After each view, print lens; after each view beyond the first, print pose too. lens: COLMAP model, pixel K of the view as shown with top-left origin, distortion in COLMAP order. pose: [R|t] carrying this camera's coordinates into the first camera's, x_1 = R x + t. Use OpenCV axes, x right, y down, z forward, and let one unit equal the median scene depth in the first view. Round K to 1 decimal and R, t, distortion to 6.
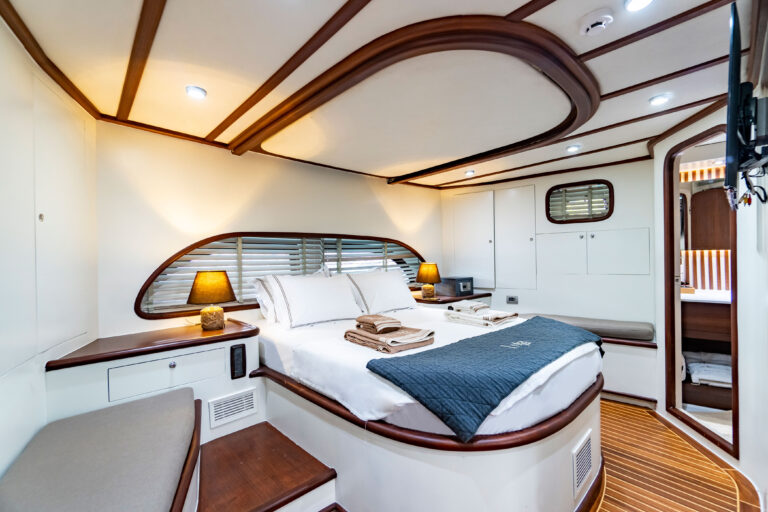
lens RADIAL K [[333.6, 0, 385.2], [0, 333.6, 260.0], [0, 0, 1]] dist [-0.007987, 0.001042]
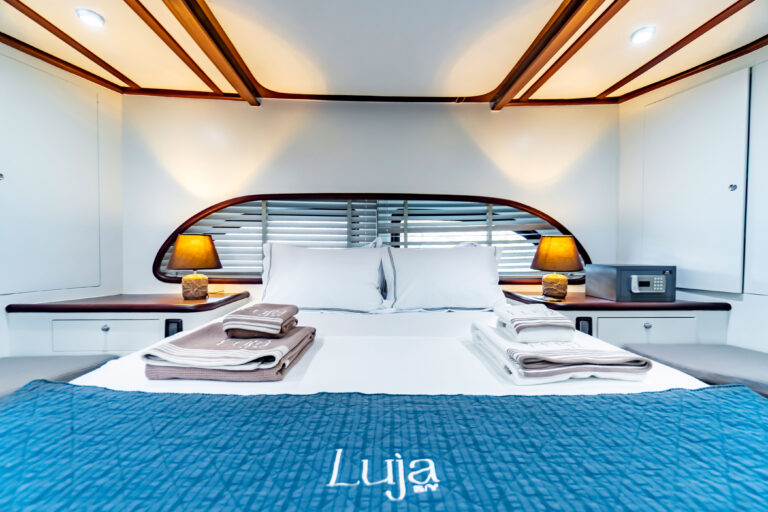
lens RADIAL K [[333.6, 0, 385.2], [0, 333.6, 258.8], [0, 0, 1]] dist [-0.007987, 0.001042]
pose [[0.755216, 0.035571, -0.654510, 0.281817], [-0.017627, 0.999267, 0.033969, 0.035352], [0.655239, -0.014117, 0.755290, 0.397009]]
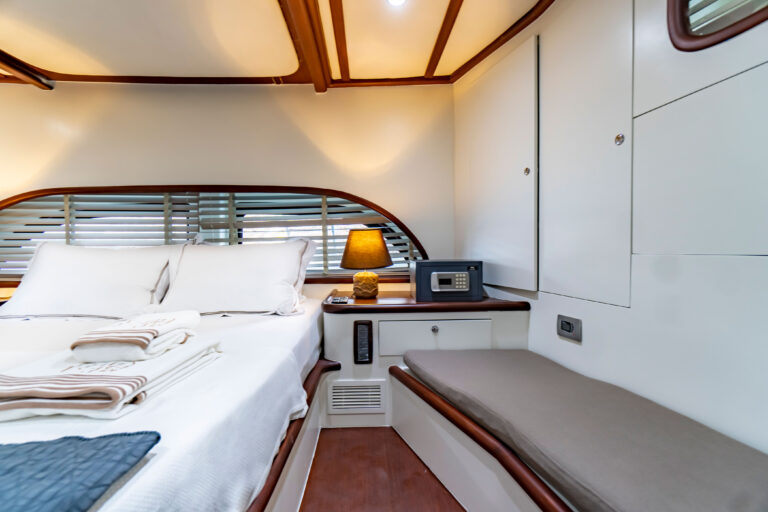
lens RADIAL K [[333.6, 0, 389.6], [0, 333.6, 256.0], [0, 0, 1]] dist [-0.007987, 0.001042]
pose [[0.767006, 0.025111, -0.641148, 0.485991], [-0.003807, 0.999394, 0.034587, 0.033554], [0.641629, -0.024087, 0.766637, 0.646854]]
